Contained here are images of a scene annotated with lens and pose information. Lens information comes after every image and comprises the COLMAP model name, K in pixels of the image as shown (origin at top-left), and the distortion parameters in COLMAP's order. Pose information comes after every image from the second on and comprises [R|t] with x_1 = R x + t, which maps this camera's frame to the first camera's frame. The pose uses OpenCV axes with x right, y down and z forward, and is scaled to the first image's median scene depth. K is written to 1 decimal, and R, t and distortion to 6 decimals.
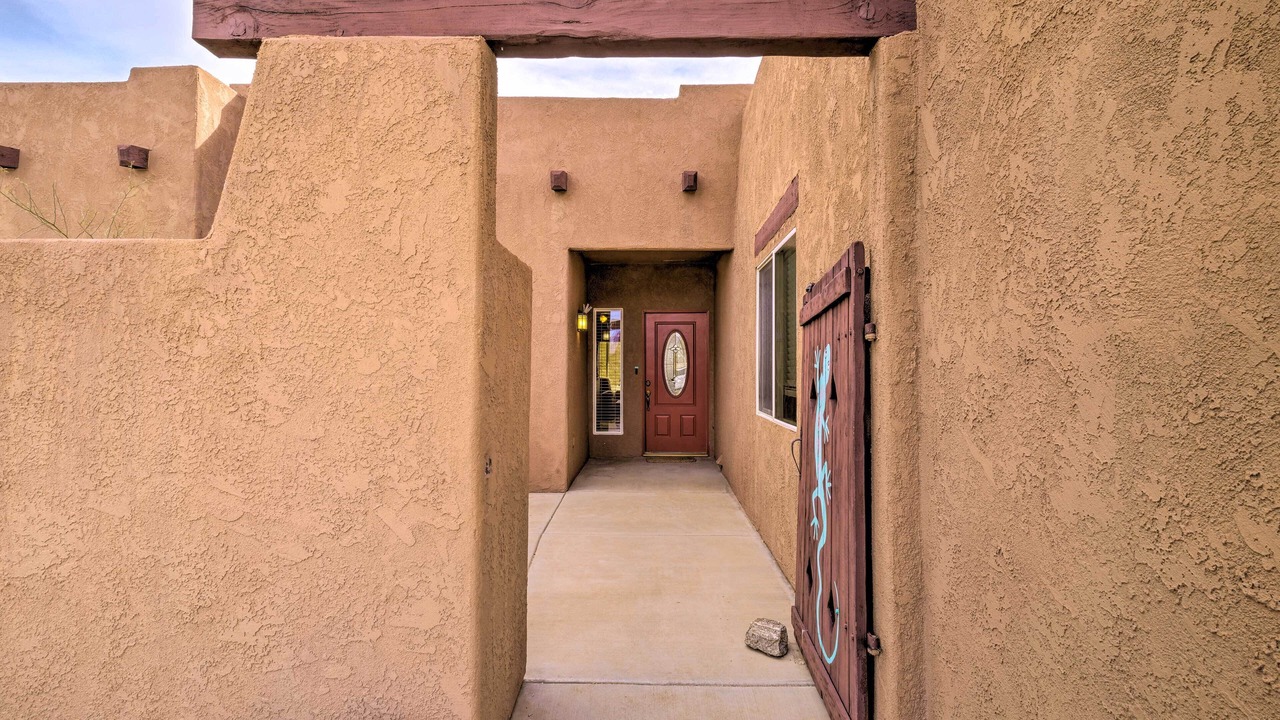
lens RADIAL K [[616.0, 0, 636.7], [0, 616.0, 354.7], [0, 0, 1]] dist [0.002145, -0.000020]
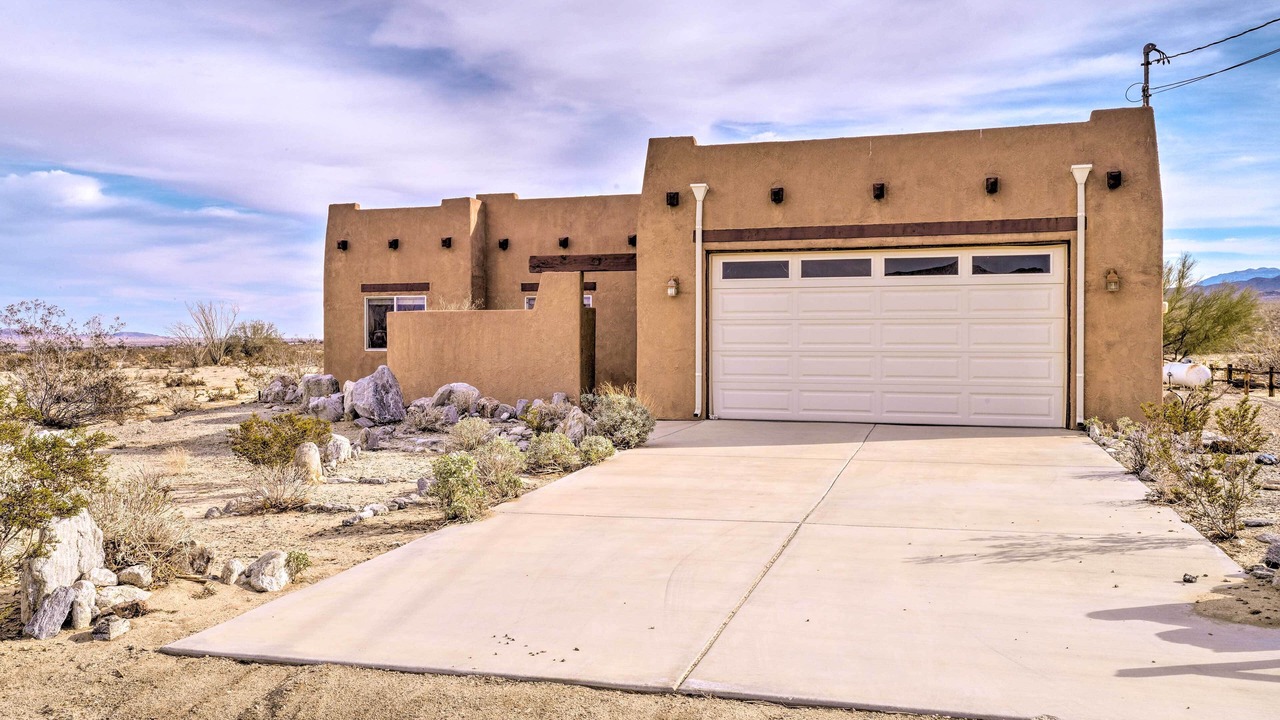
lens RADIAL K [[1008.1, 0, 616.0], [0, 1008.1, 355.4], [0, 0, 1]] dist [0.016647, 0.005253]
pose [[0.960276, -0.002063, -0.279046, 0.787457], [0.012355, 0.999306, 0.035130, -0.026537], [0.278780, -0.037182, 0.959635, -2.320165]]
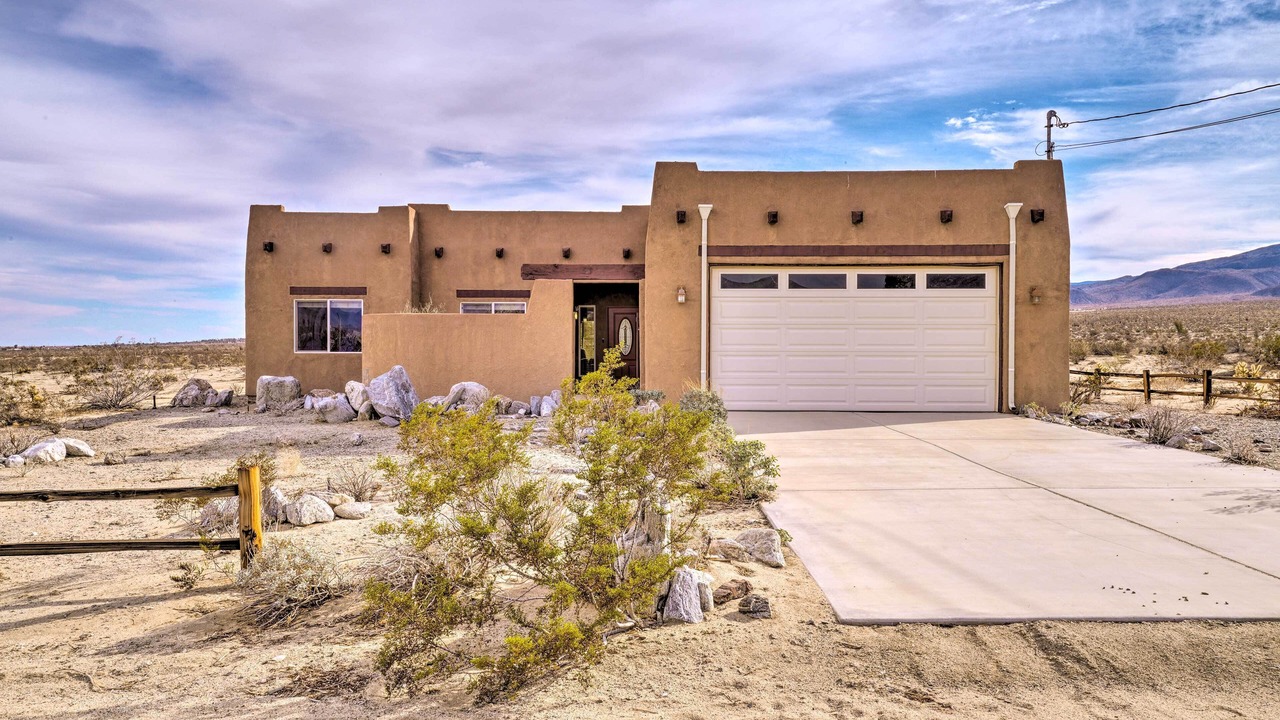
lens RADIAL K [[896.0, 0, 640.0], [0, 896.0, 360.0], [0, 0, 1]] dist [0.082555, 0.000839]
pose [[0.999613, -0.005100, 0.027337, 0.050487], [0.004115, 0.999344, 0.035993, -0.014767], [-0.027502, -0.035866, 0.998978, -2.395108]]
